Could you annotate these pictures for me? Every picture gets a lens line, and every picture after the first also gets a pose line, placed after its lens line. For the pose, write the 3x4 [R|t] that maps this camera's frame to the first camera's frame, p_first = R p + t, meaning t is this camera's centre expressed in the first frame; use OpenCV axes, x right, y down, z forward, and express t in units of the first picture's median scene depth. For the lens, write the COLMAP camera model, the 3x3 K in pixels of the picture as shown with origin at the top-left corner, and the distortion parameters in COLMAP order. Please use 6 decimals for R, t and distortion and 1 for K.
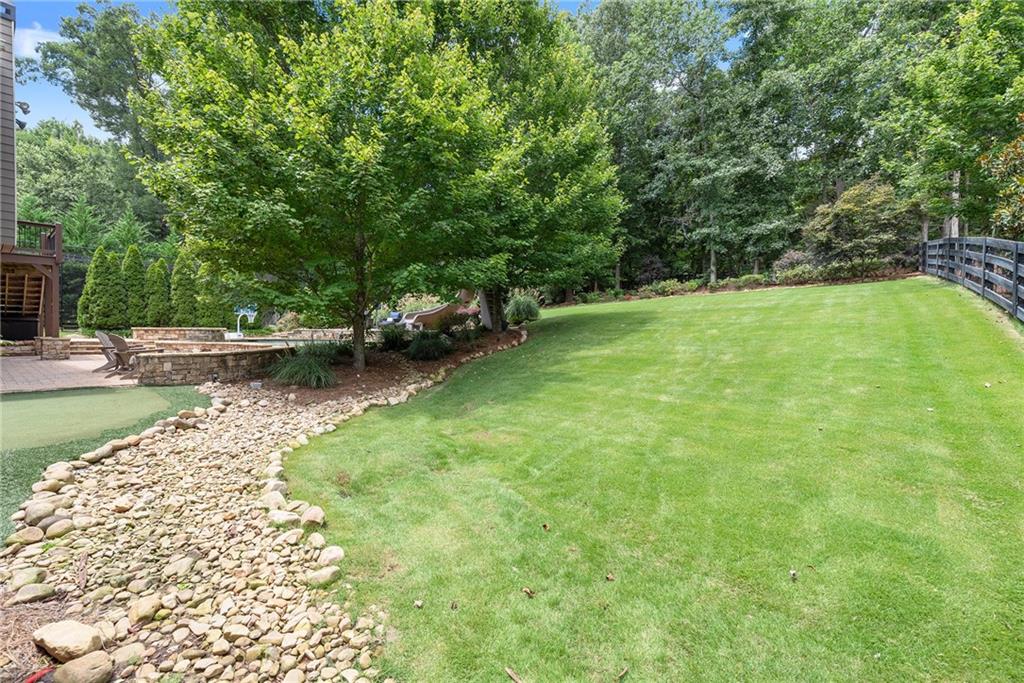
lens RADIAL K [[446.5, 0, 511.7], [0, 446.5, 340.8], [0, 0, 1]] dist [-0.005510, -0.000438]
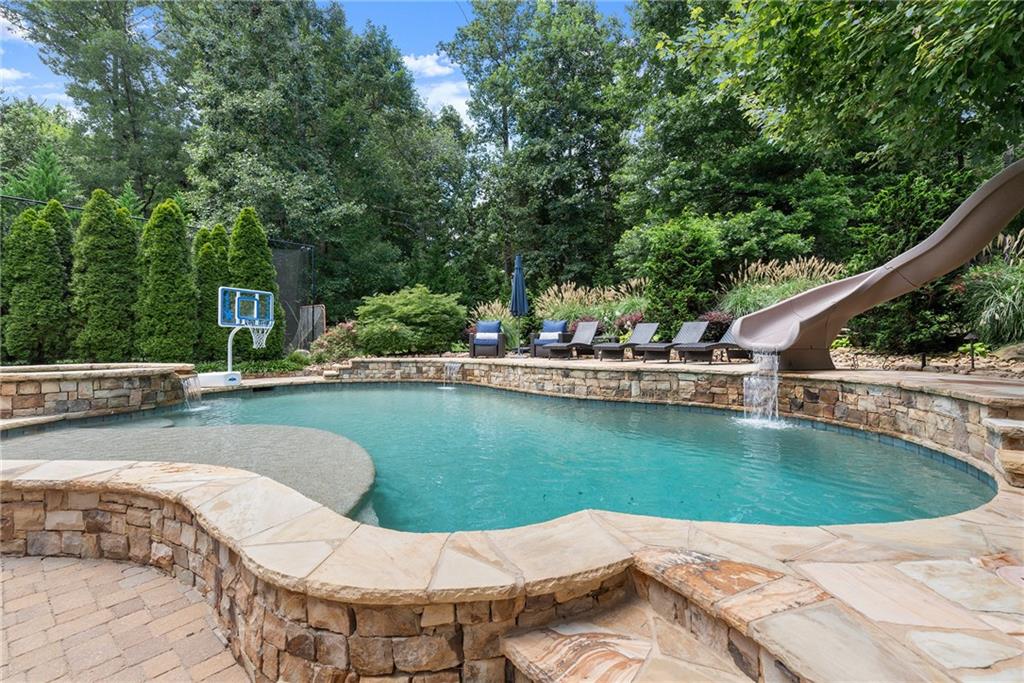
lens RADIAL K [[446.5, 0, 512.4], [0, 446.5, 338.6], [0, 0, 1]] dist [-0.005510, -0.000438]
pose [[0.999625, -0.007506, -0.026348, -0.336839], [0.006721, 0.999534, -0.029768, -0.035571], [0.026559, 0.029580, 0.999210, 0.590742]]
